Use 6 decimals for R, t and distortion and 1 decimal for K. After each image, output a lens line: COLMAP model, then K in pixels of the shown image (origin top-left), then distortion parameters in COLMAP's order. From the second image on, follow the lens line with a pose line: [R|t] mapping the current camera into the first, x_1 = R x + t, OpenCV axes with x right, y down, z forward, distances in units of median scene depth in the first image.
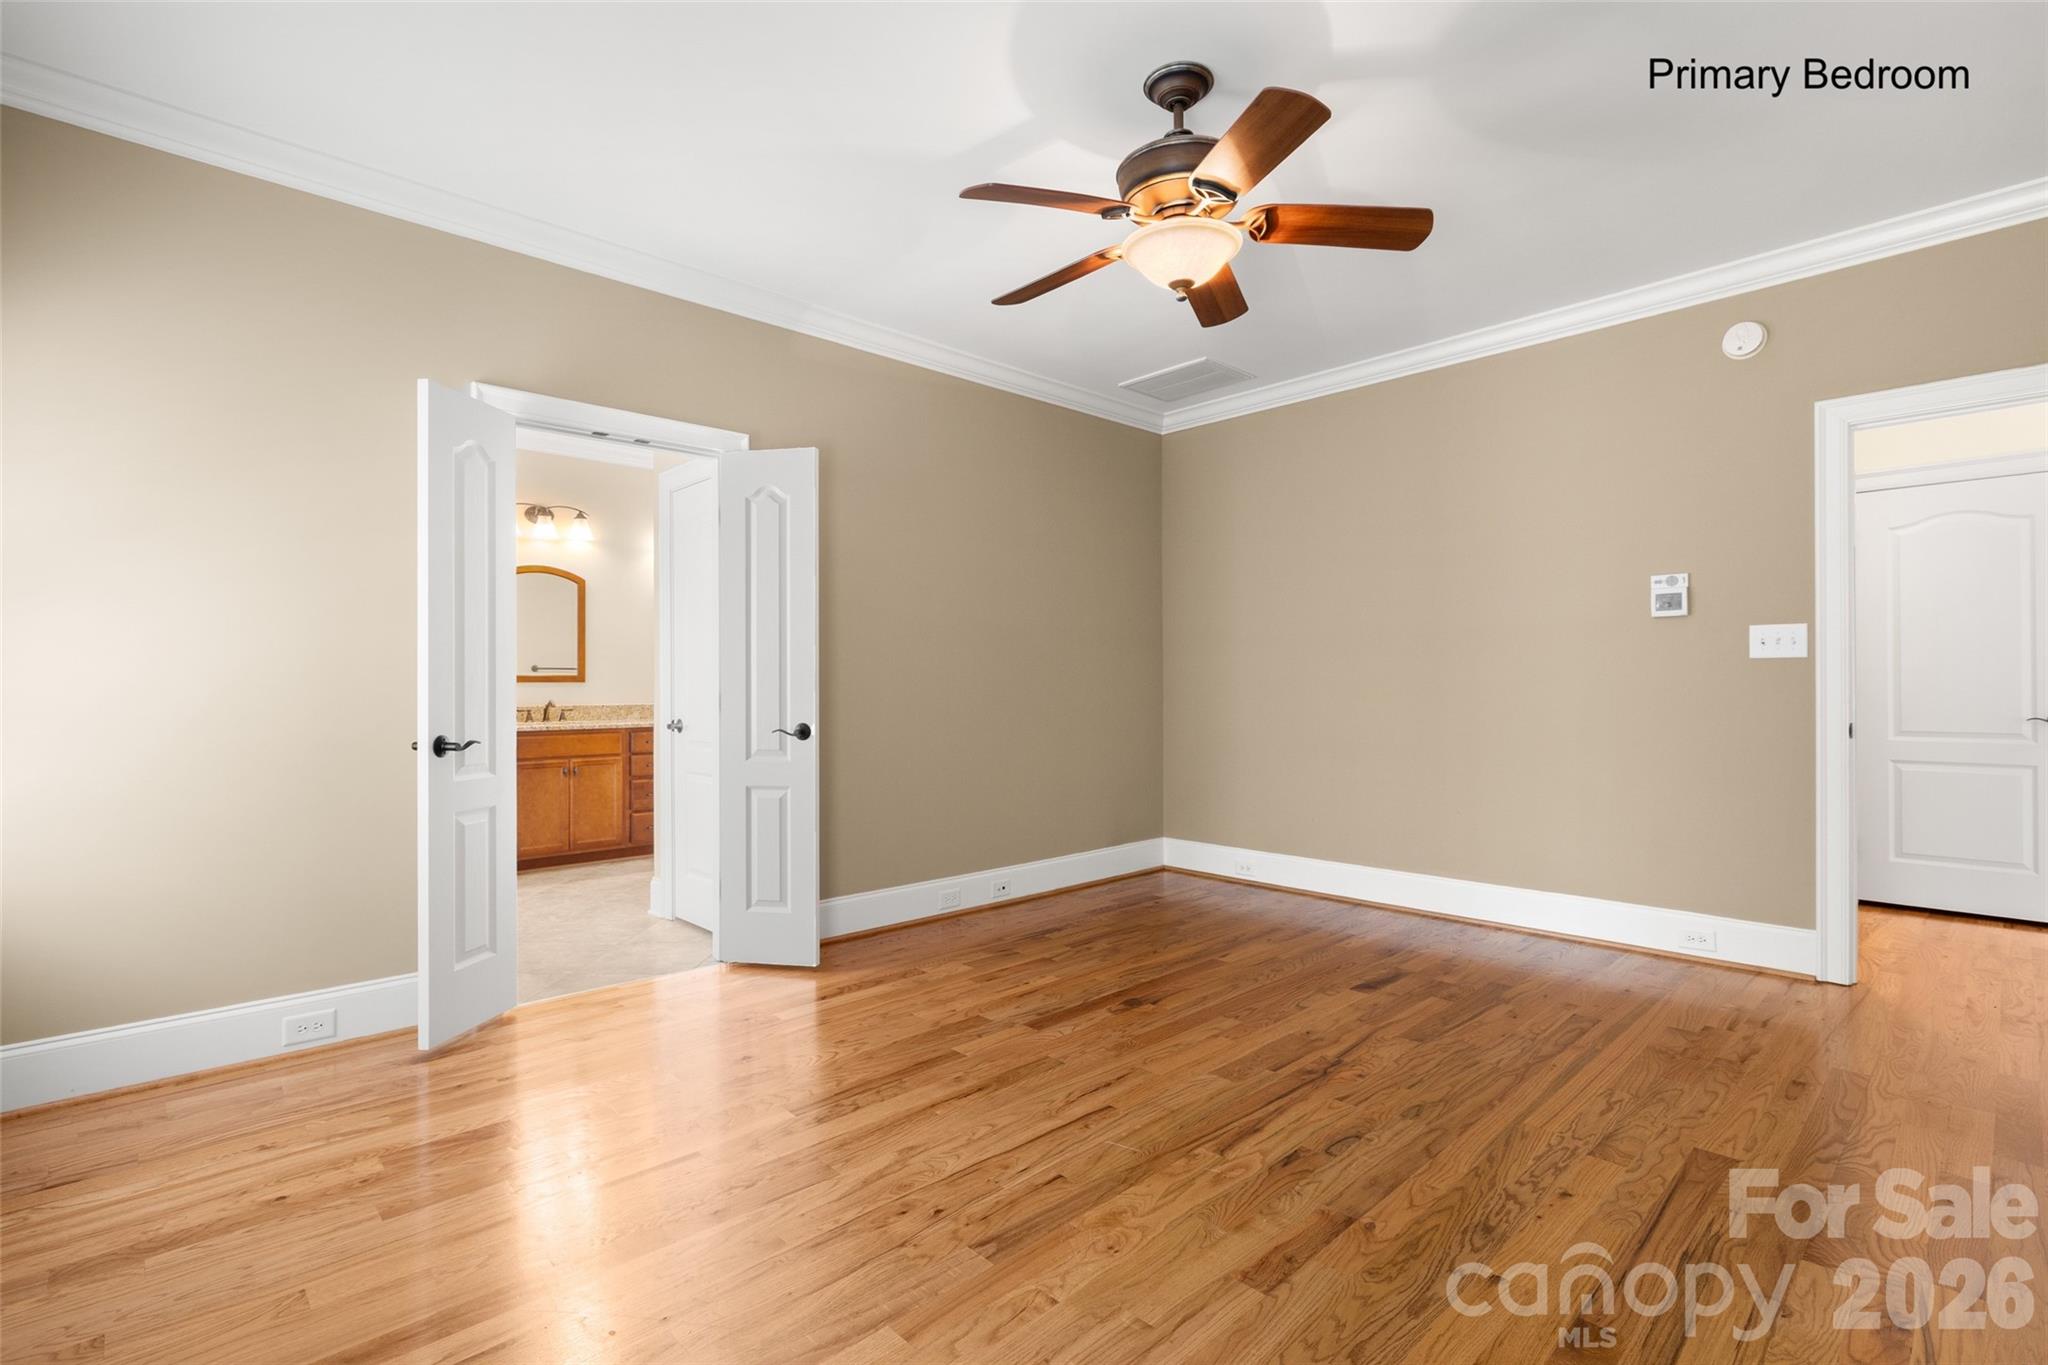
lens RADIAL K [[928.9, 0, 1036.5], [0, 928.9, 686.1], [0, 0, 1]] dist [-0.001119, -0.000098]
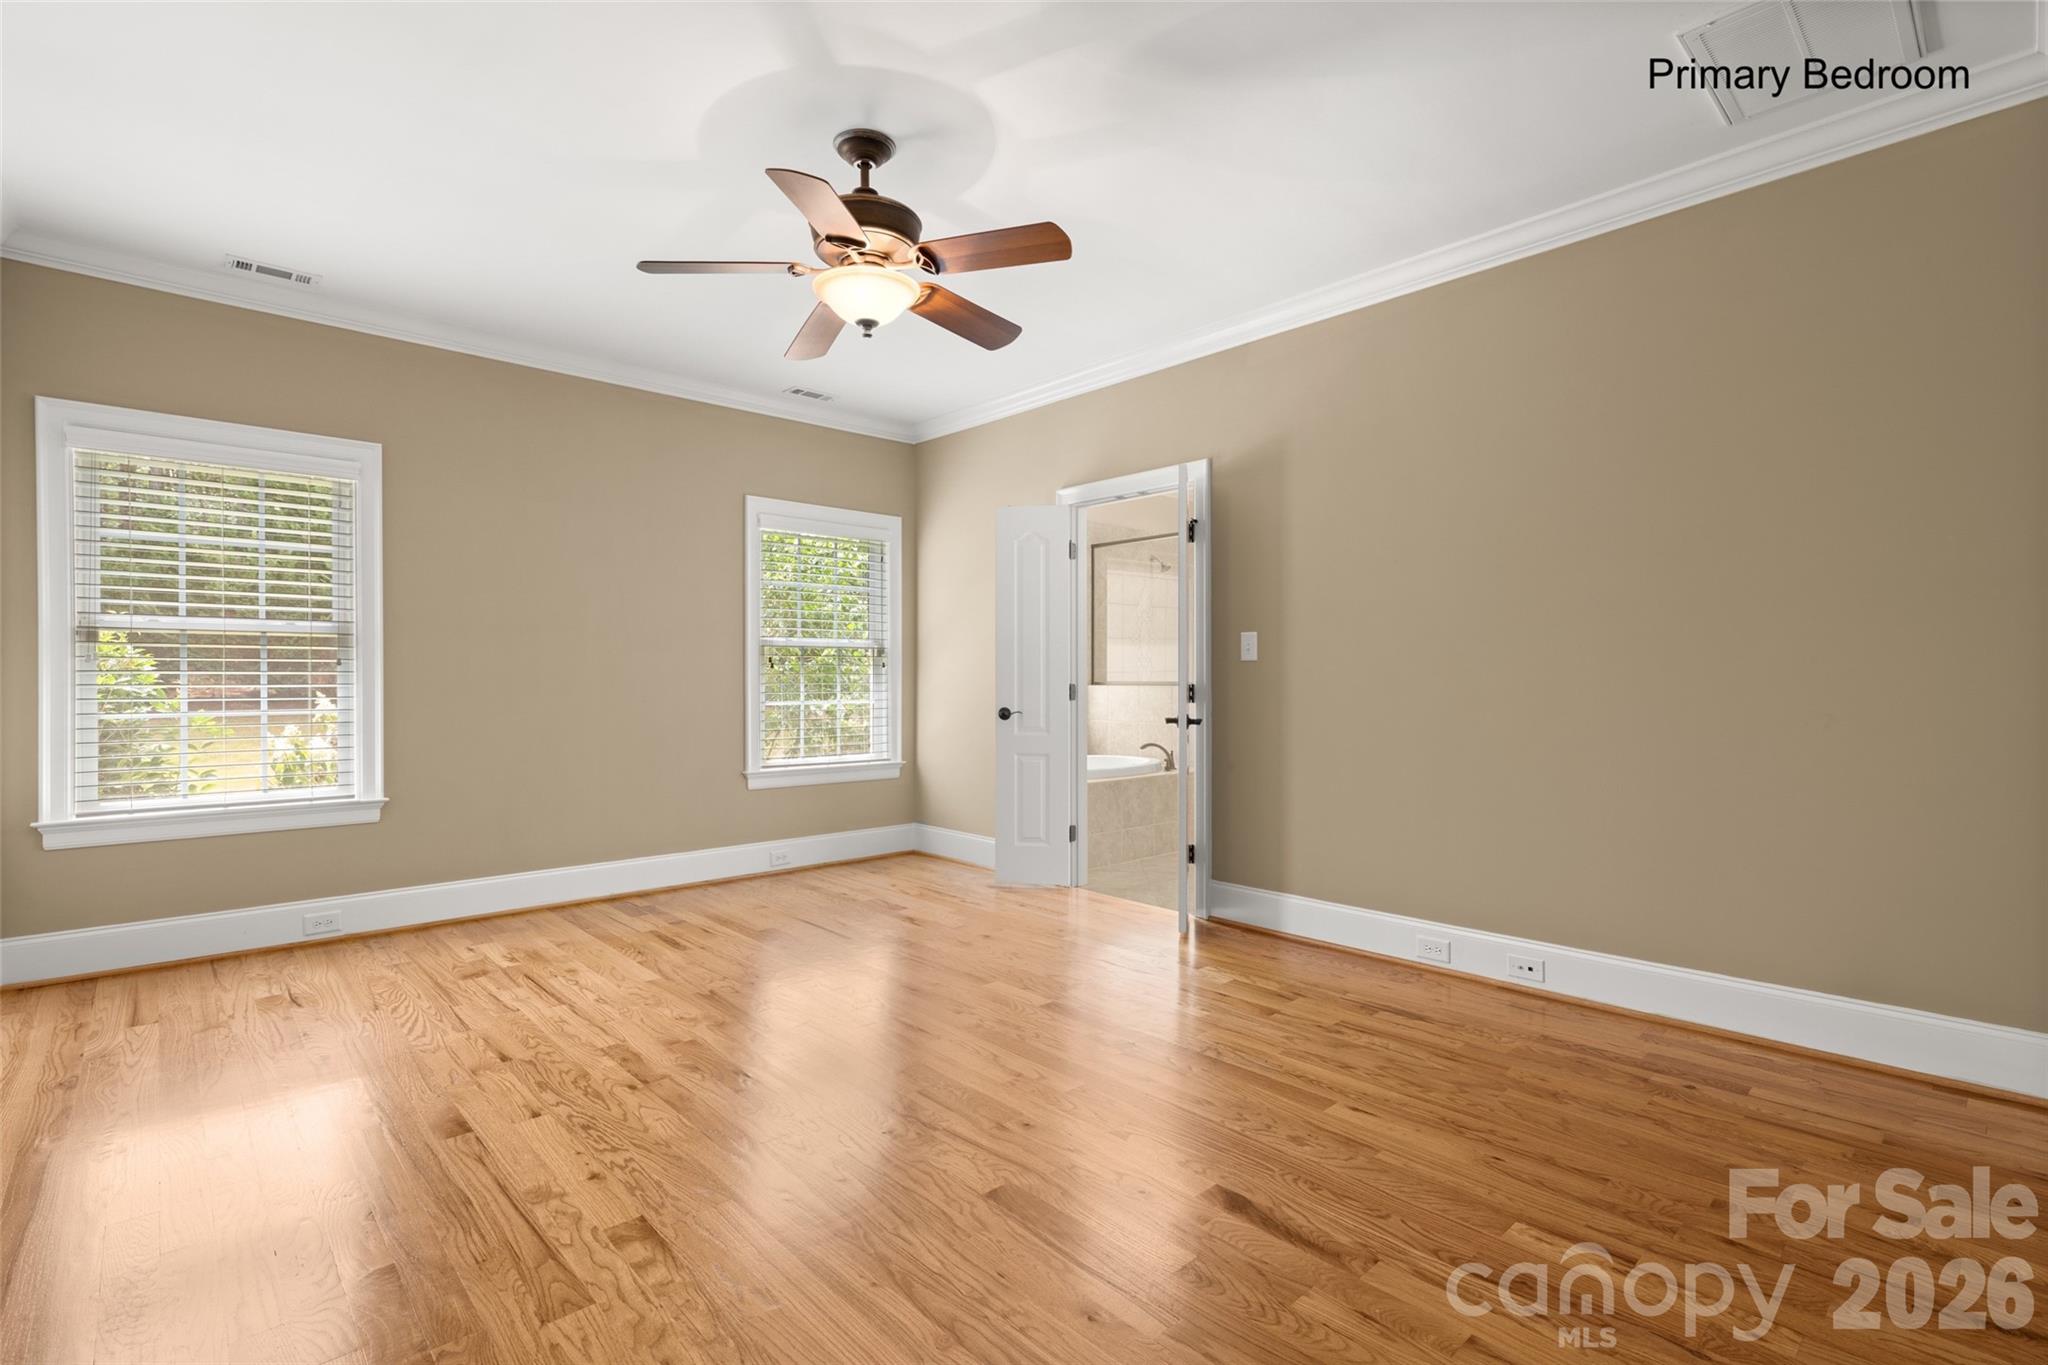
lens RADIAL K [[957.3, 0, 1033.1], [0, 957.3, 677.9], [0, 0, 1]] dist [0.001440, 0.000012]
pose [[-0.015877, 0.001419, -0.999873, 1.107771], [0.002504, 0.999996, 0.001379, -0.005574], [0.999871, -0.002482, -0.015881, 1.025724]]
